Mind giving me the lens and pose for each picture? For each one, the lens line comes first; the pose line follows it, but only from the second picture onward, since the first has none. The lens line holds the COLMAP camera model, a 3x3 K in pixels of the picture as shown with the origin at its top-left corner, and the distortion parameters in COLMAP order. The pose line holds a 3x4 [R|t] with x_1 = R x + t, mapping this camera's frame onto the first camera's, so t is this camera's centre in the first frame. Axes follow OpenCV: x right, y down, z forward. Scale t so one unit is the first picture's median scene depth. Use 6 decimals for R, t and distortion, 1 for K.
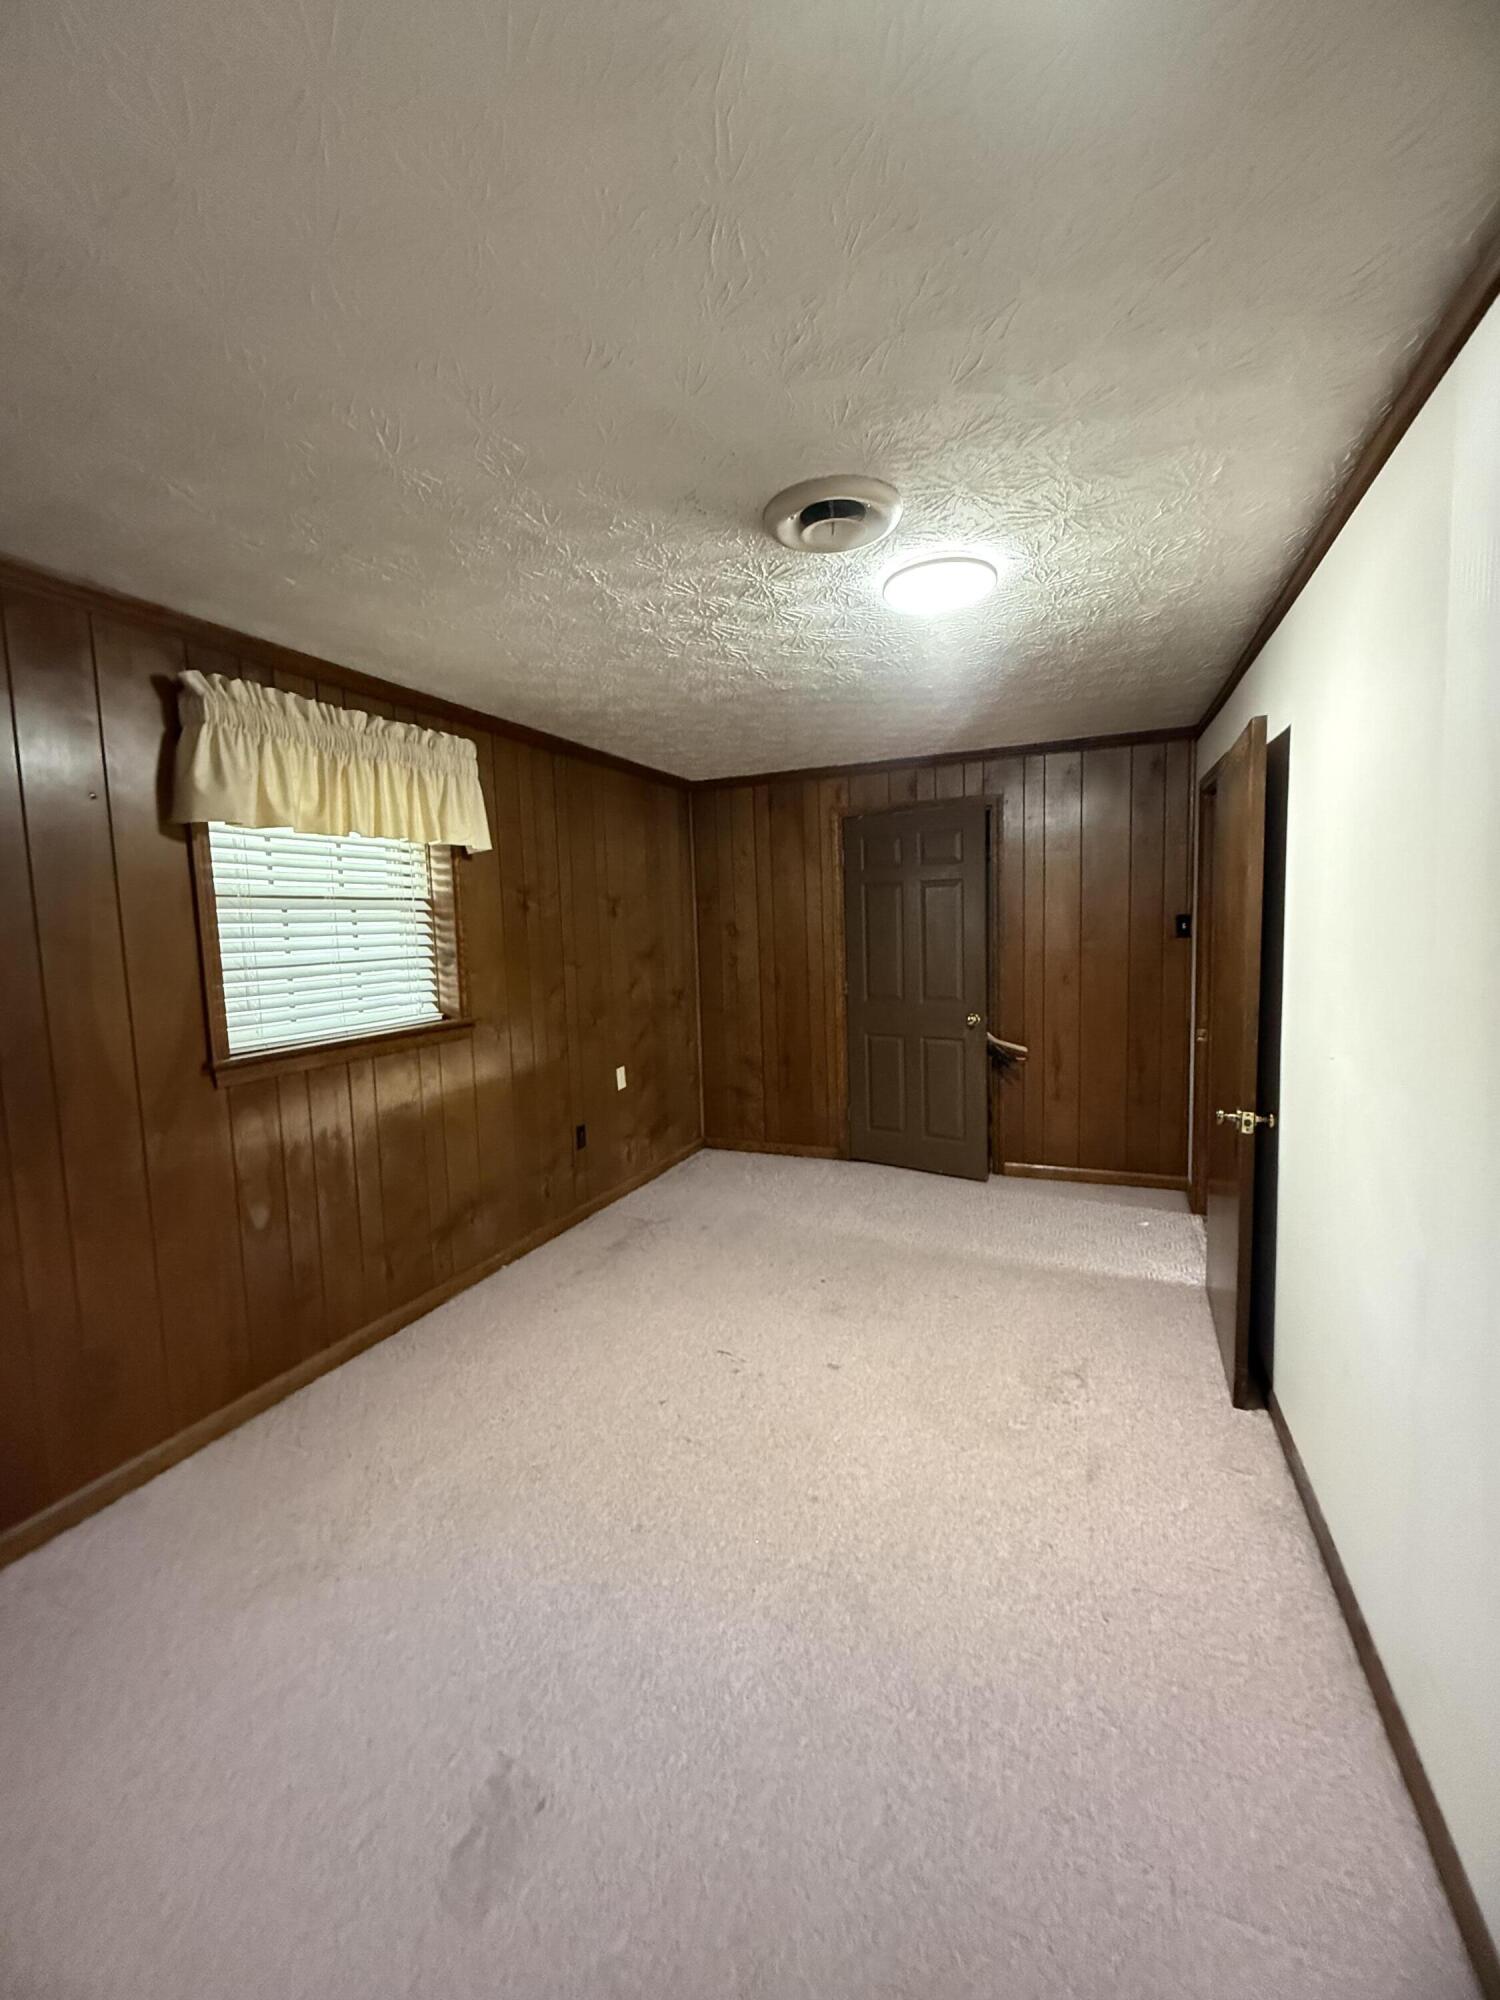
lens RADIAL K [[793.4, 0, 756.2], [0, 793.4, 997.8], [0, 0, 1]] dist [0.002616, -0.001396]
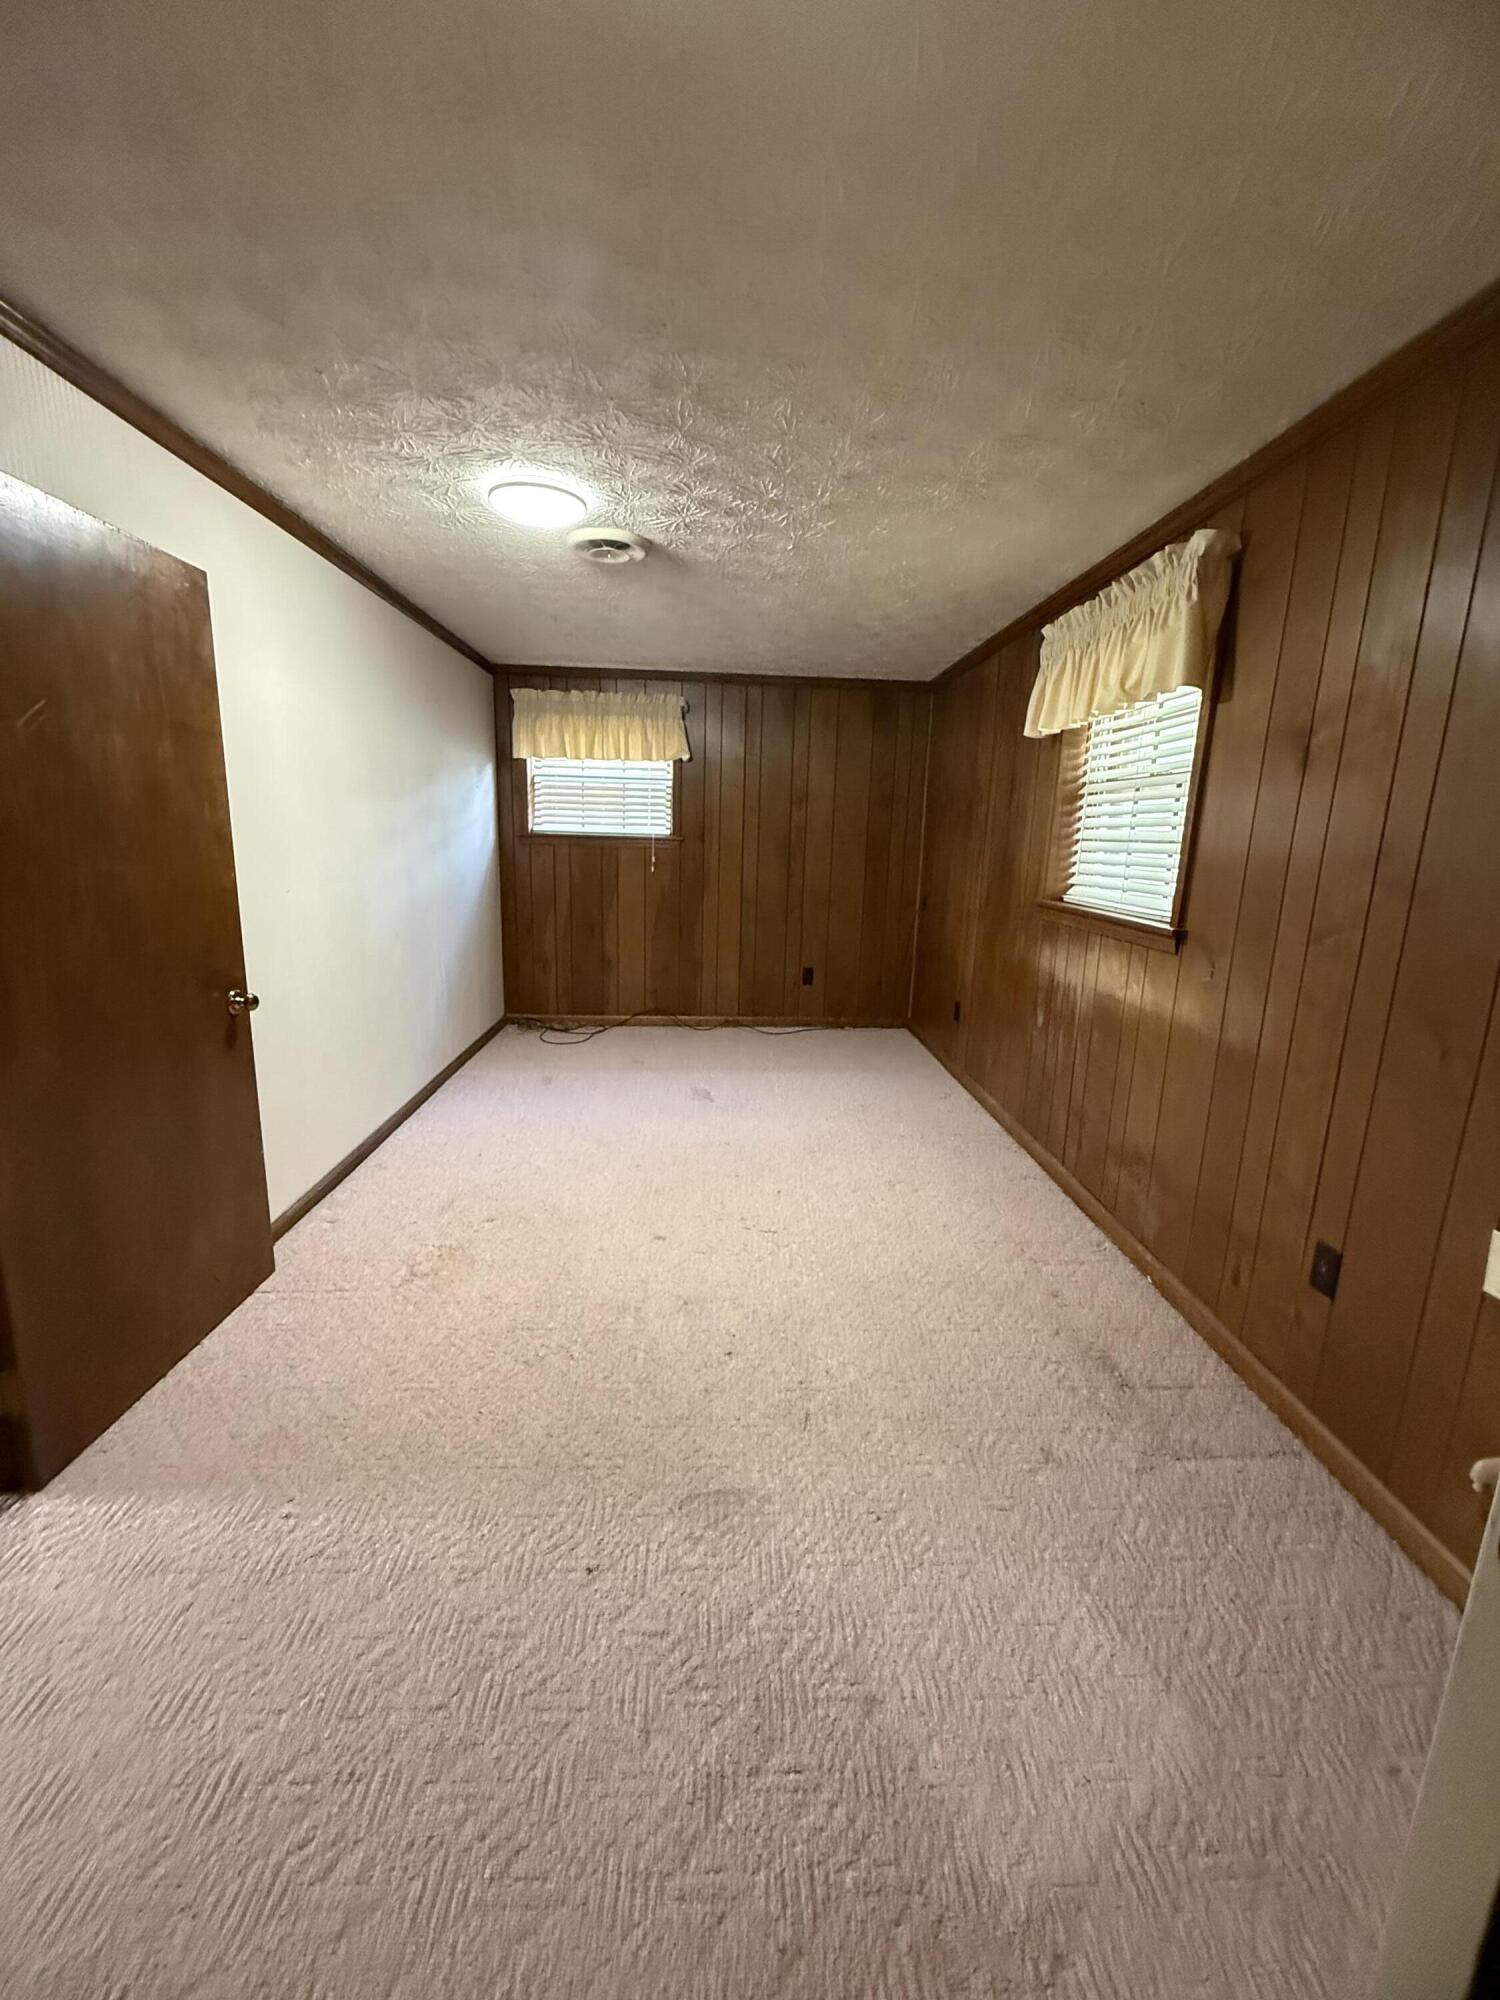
lens RADIAL K [[793.4, 0, 757.5], [0, 793.4, 997.7], [0, 0, 1]] dist [0.002616, -0.001396]
pose [[-0.901472, 0.098403, -0.421504, 0.344956], [-0.033279, 0.955175, 0.294165, -0.131018], [0.431557, 0.279209, -0.857789, 1.659337]]
